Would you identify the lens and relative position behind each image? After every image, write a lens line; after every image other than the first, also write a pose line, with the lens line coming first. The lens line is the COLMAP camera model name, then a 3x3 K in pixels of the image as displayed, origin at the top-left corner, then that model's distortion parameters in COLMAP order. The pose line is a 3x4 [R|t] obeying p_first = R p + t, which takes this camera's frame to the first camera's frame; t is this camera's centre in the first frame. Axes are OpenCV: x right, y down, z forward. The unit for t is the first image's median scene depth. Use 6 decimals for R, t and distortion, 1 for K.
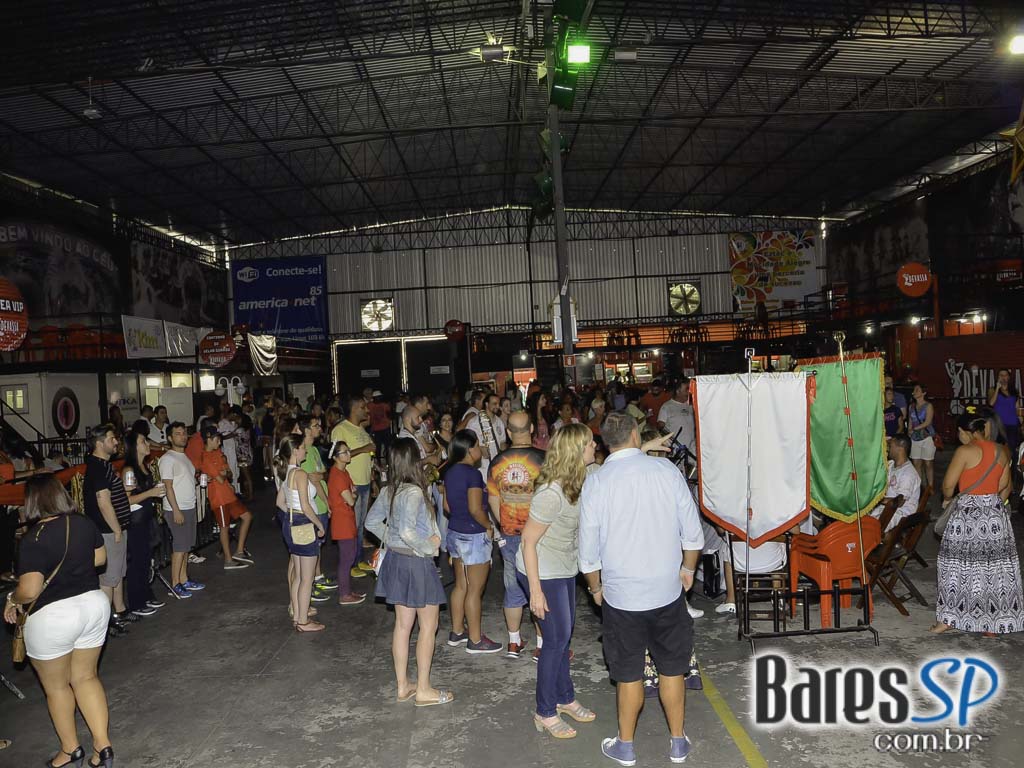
lens RADIAL K [[829.4, 0, 507.2], [0, 829.4, 387.2], [0, 0, 1]] dist [-0.134401, 0.077947]
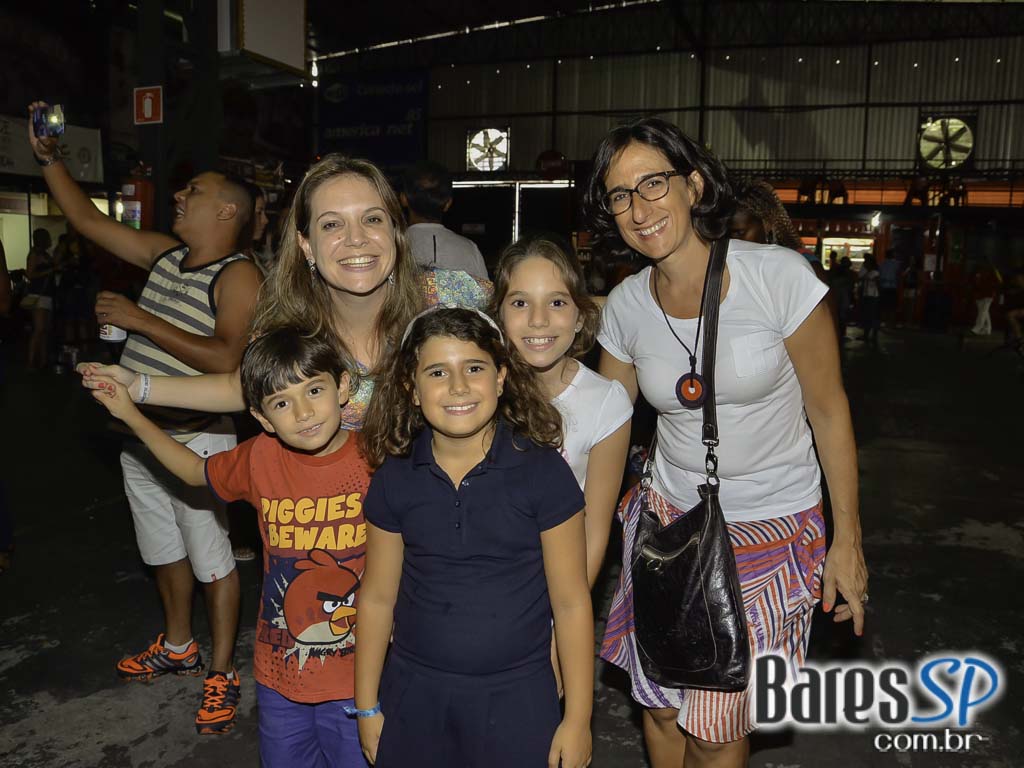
lens RADIAL K [[829.4, 0, 514.9], [0, 829.4, 381.0], [0, 0, 1]] dist [-0.134401, 0.077947]
pose [[0.937521, 0.119290, -0.326840, 0.128303], [-0.074366, 0.986382, 0.146696, 0.006661], [0.339889, -0.113225, 0.933625, 0.304345]]
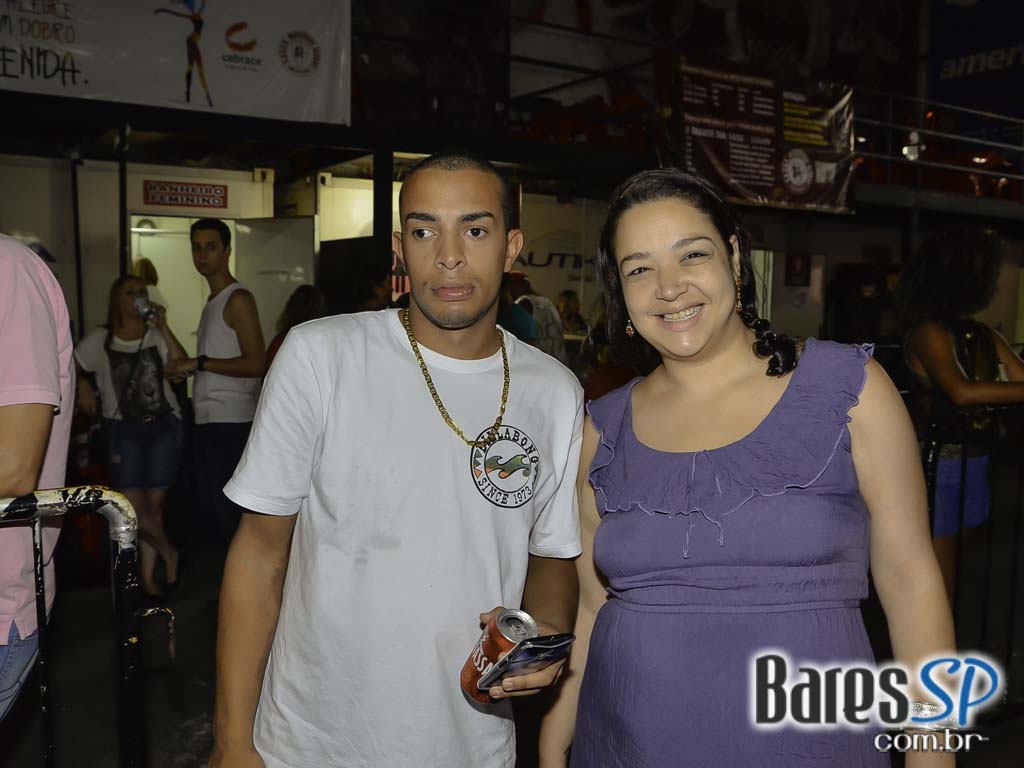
lens RADIAL K [[983.0, 0, 517.1], [0, 983.0, 380.0], [0, 0, 1]] dist [-0.061393, 0.000000]
pose [[0.574151, 0.122703, -0.809503, -0.043739], [-0.050652, 0.992136, 0.114460, 0.007946], [0.817181, -0.024714, 0.575851, 0.550811]]
